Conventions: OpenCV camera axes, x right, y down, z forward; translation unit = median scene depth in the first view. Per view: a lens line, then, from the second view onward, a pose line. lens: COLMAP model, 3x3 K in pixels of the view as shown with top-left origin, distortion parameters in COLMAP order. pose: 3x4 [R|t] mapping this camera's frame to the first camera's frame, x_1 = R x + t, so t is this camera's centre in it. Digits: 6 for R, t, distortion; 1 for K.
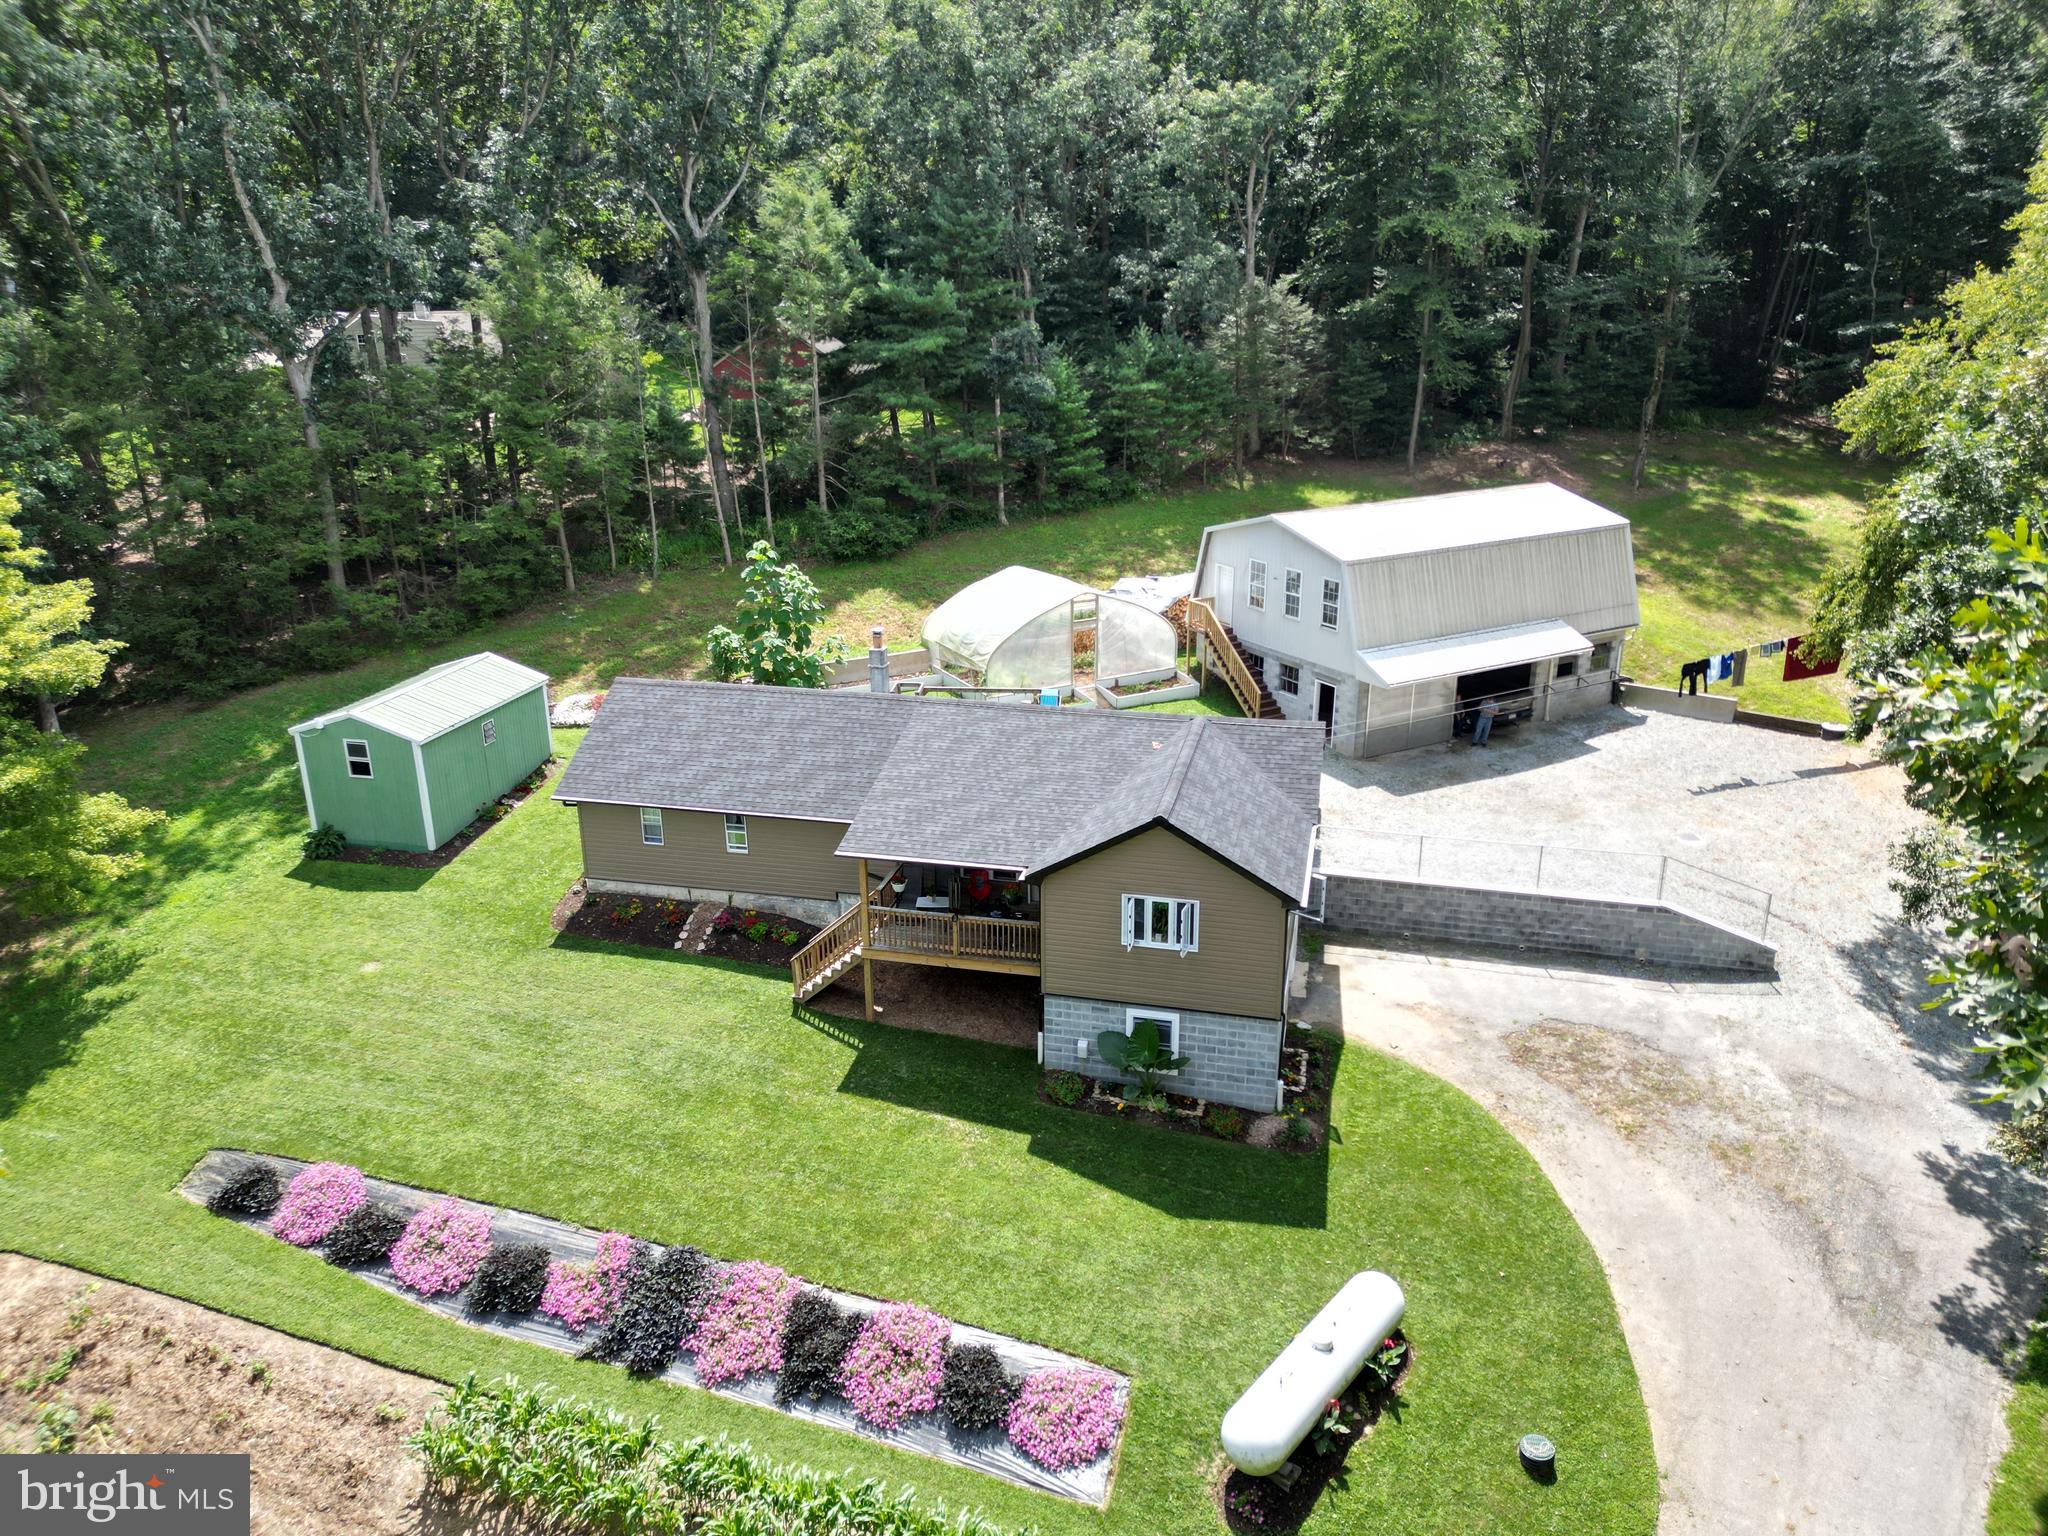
lens RADIAL K [[1420.3, 0, 1012.9], [0, 1420.3, 783.4], [0, 0, 1]] dist [0.088426, -0.082565]
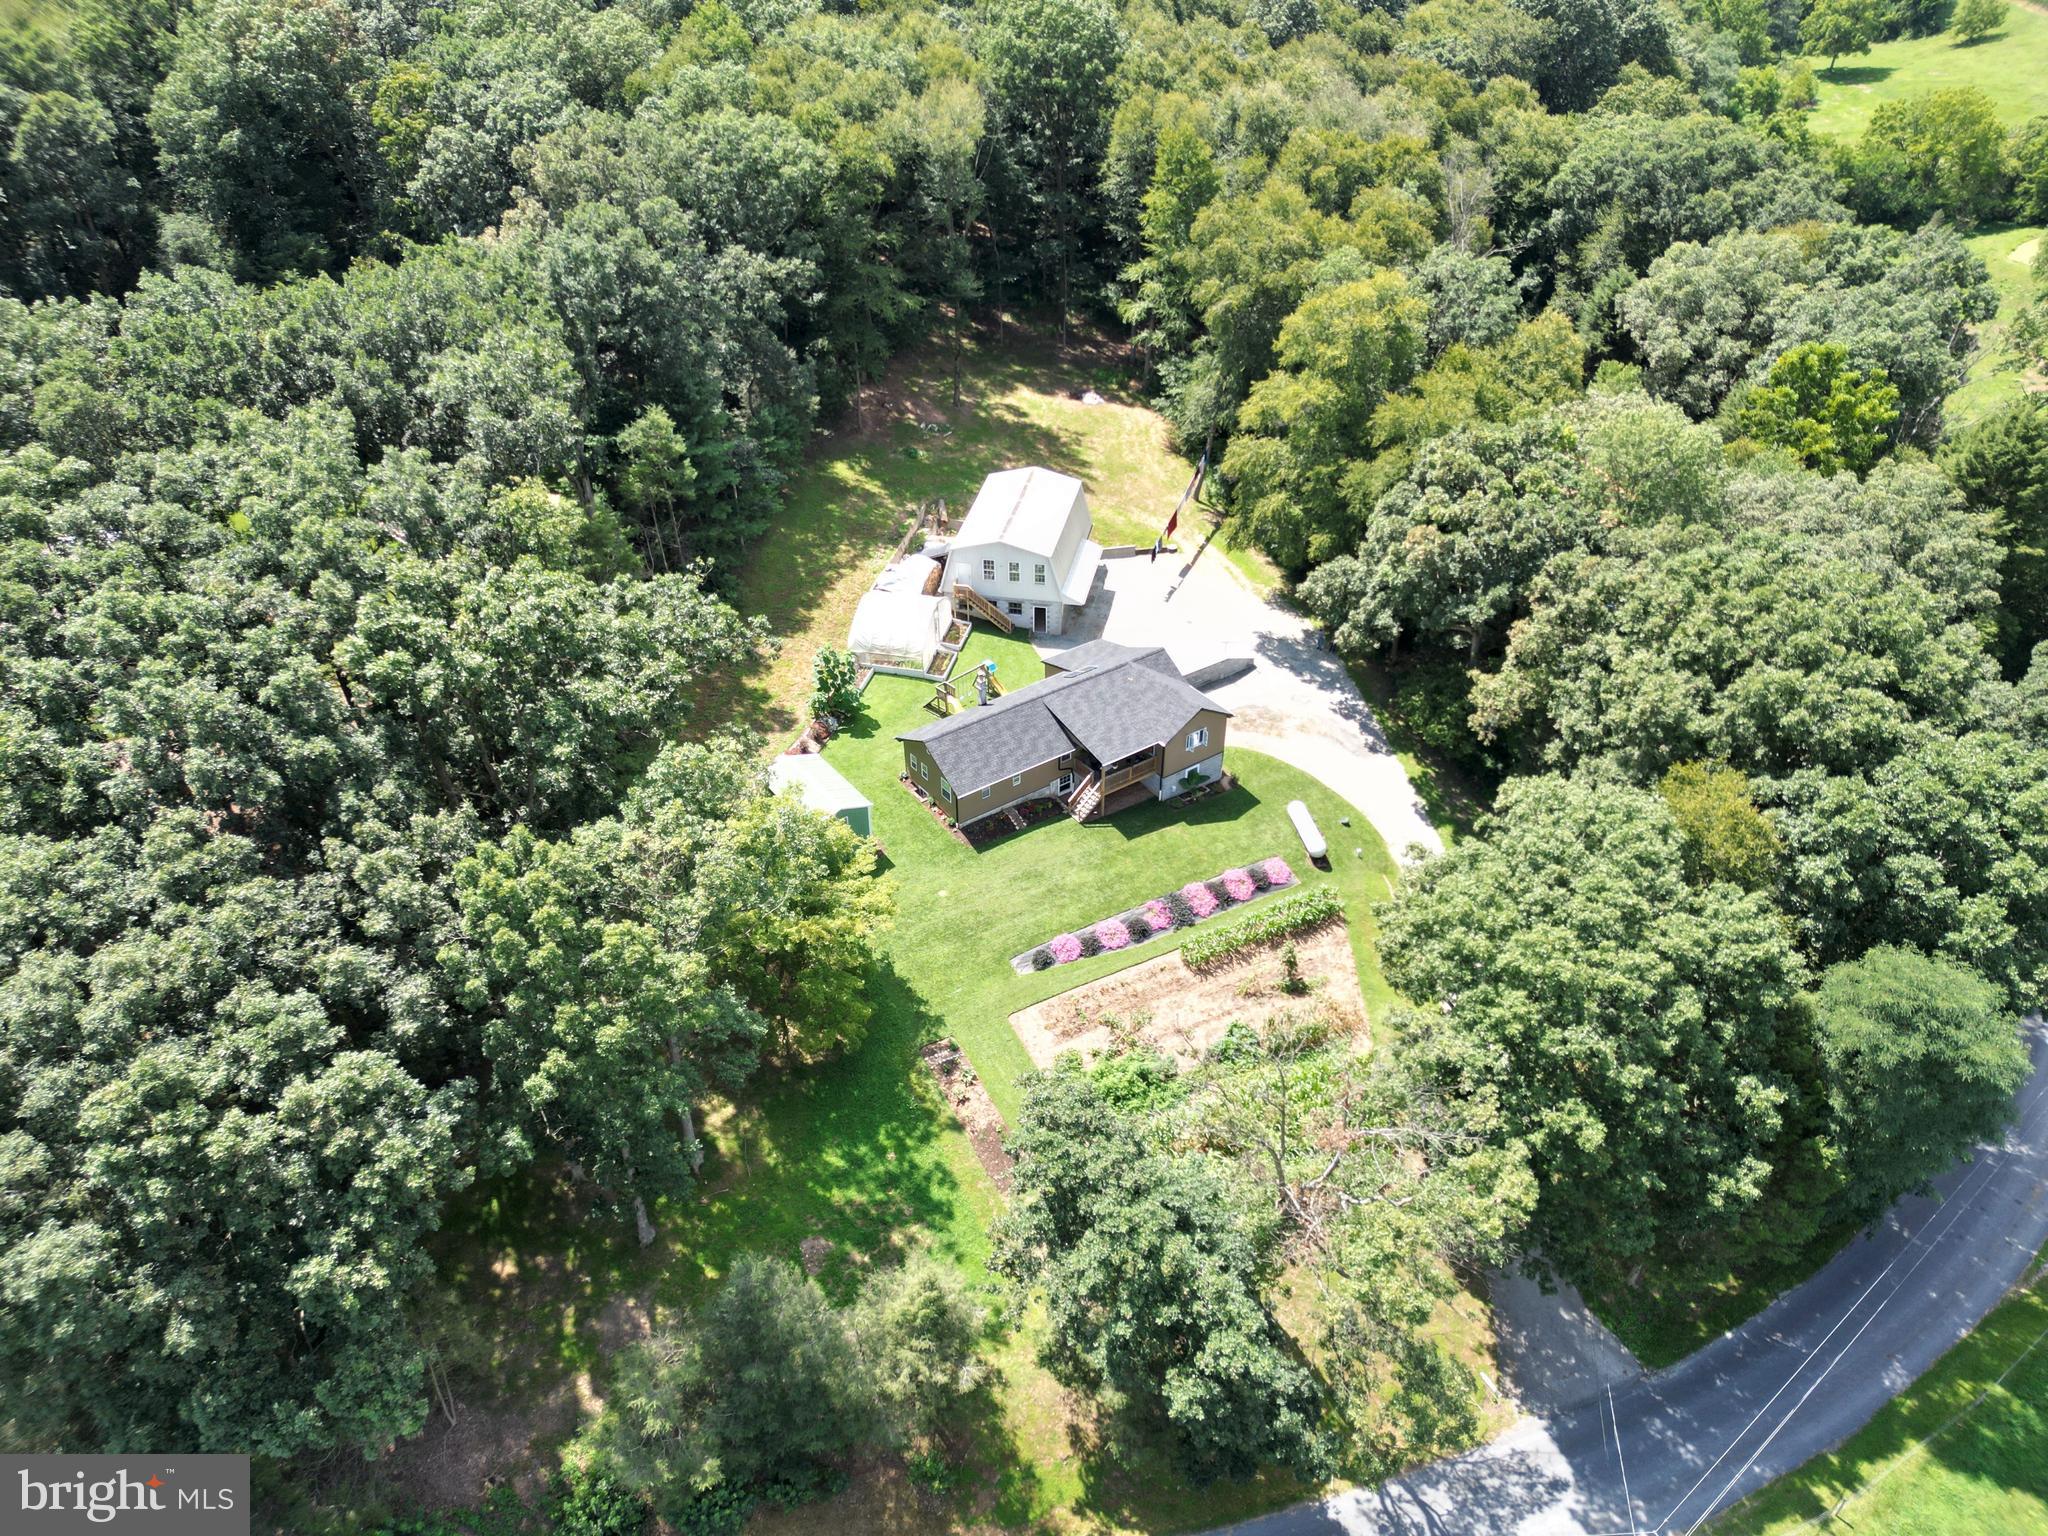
lens RADIAL K [[1420.3, 0, 1012.9], [0, 1420.3, 783.4], [0, 0, 1]] dist [0.088426, -0.082565]
pose [[0.653719, -0.432622, 0.620878, -1.938595], [0.269544, 0.899774, 0.343152, -0.890402], [-0.707105, -0.056971, 0.704810, -0.784479]]
